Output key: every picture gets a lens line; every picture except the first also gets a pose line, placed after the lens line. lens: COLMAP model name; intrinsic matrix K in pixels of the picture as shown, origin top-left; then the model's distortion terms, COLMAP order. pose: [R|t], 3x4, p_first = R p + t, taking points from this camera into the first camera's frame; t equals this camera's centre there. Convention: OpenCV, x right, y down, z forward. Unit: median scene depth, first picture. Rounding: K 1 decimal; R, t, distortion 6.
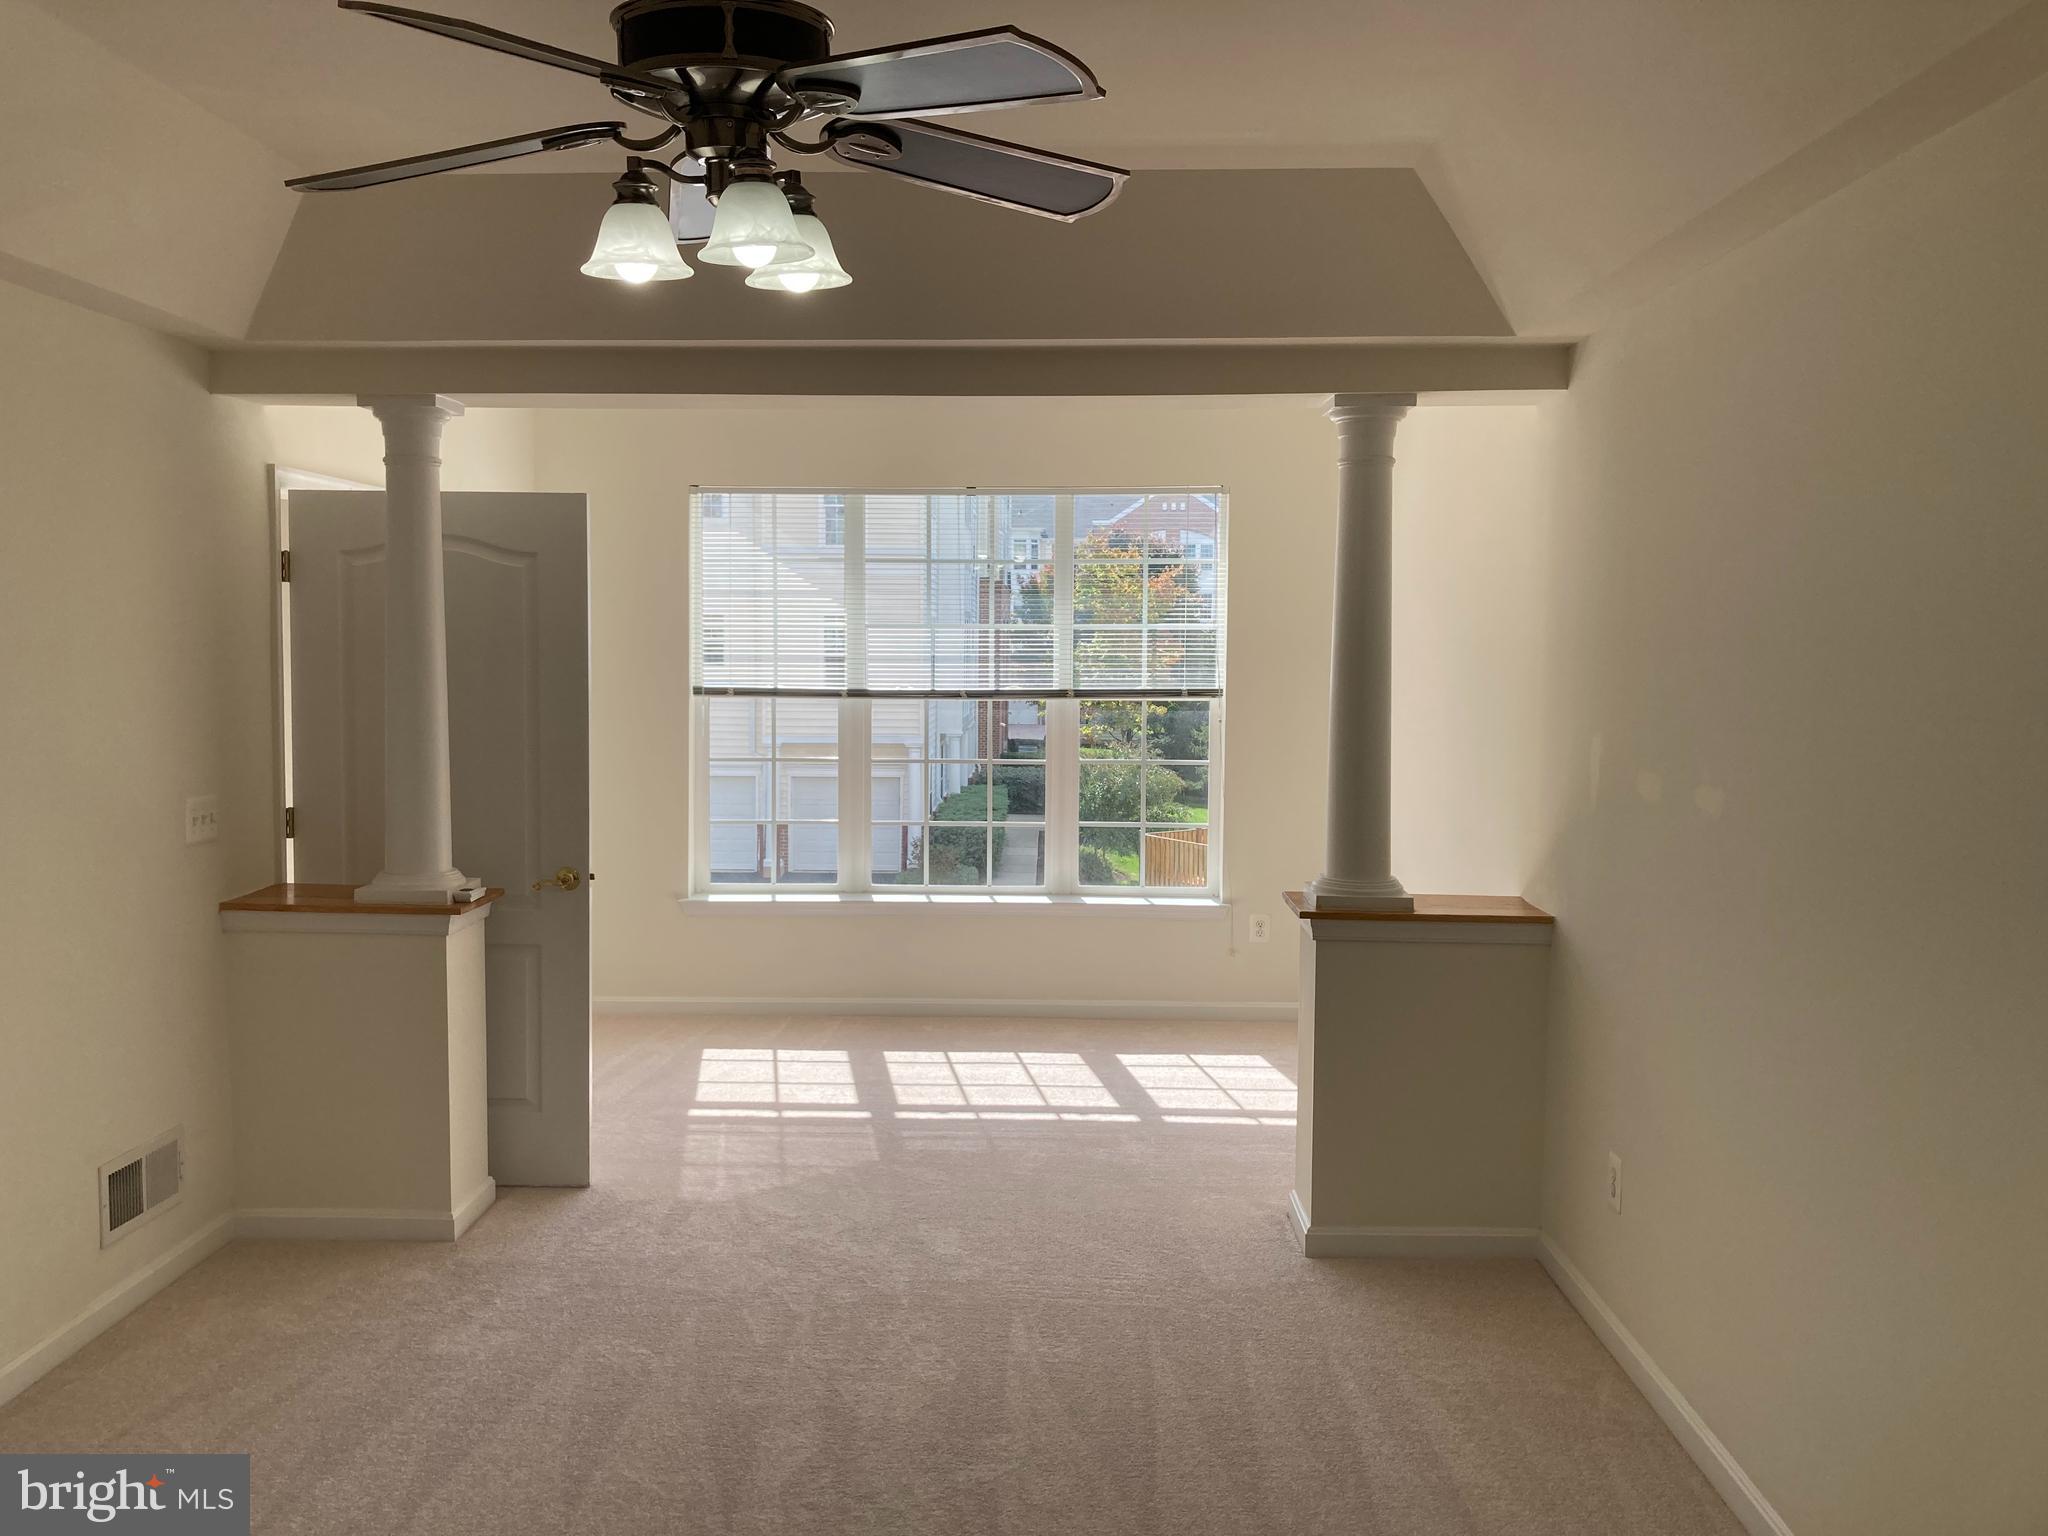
lens RADIAL K [[1670.4, 0, 1029.9], [0, 1670.4, 752.0], [0, 0, 1]] dist [0.029436, -0.010688]
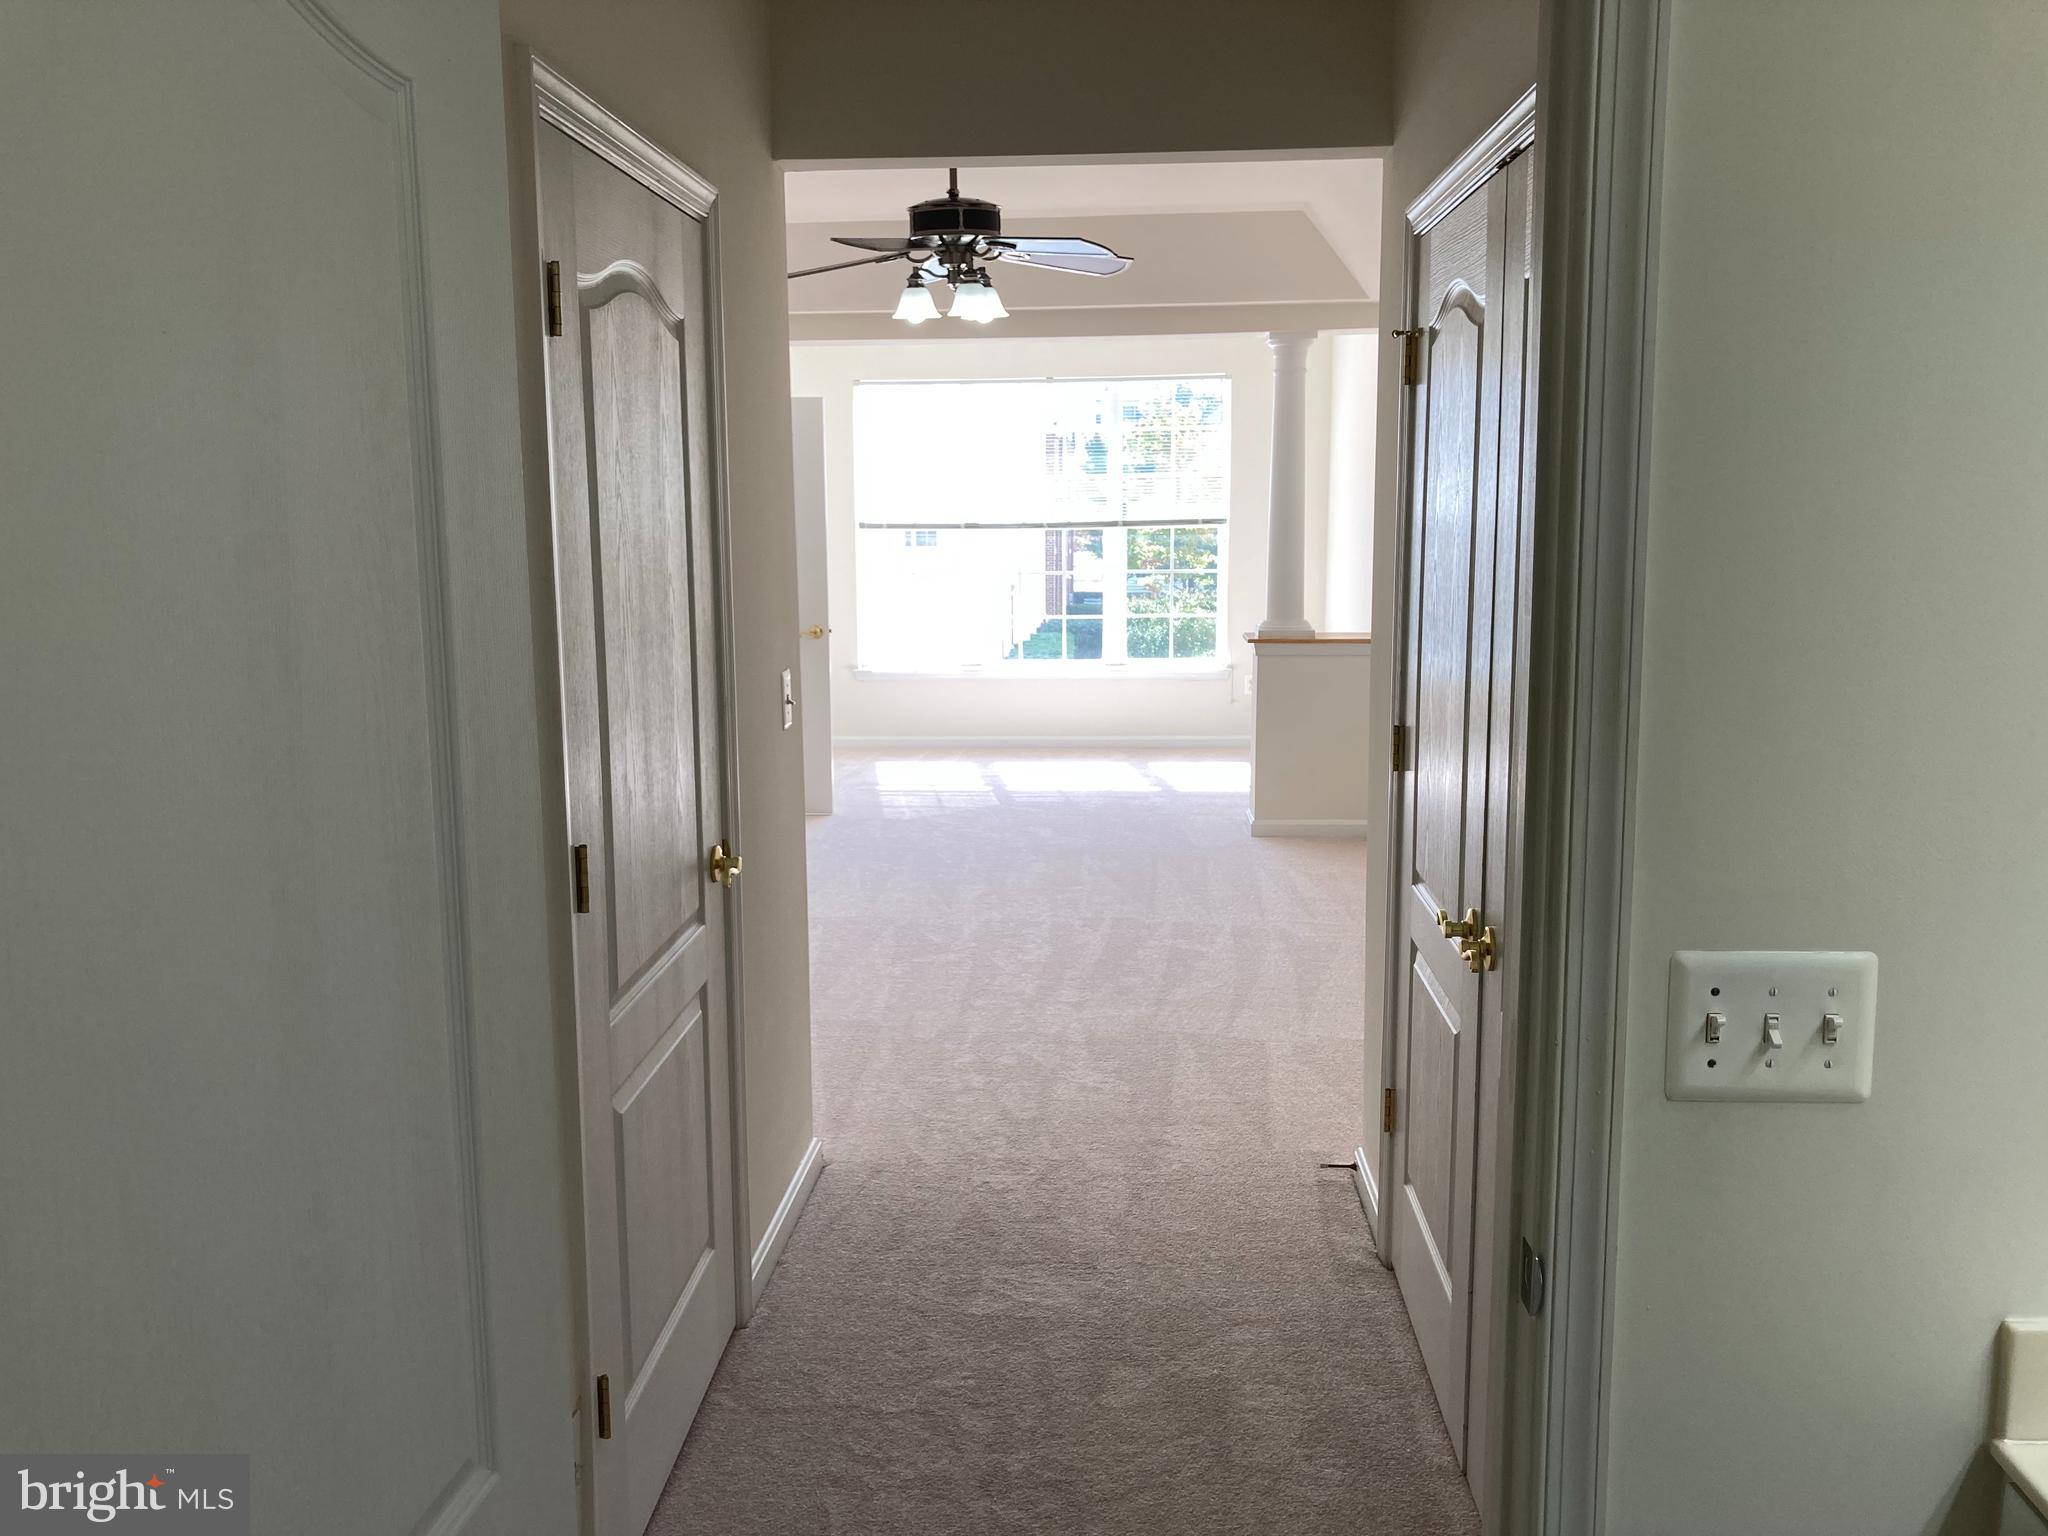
lens RADIAL K [[1669.1, 0, 1004.6], [0, 1669.1, 738.0], [0, 0, 1]] dist [0.102459, -0.233198]
pose [[0.998470, -0.007462, -0.054798, 0.003664], [0.011579, 0.997101, 0.075200, 0.055217], [0.054078, -0.075720, 0.995662, -0.628548]]
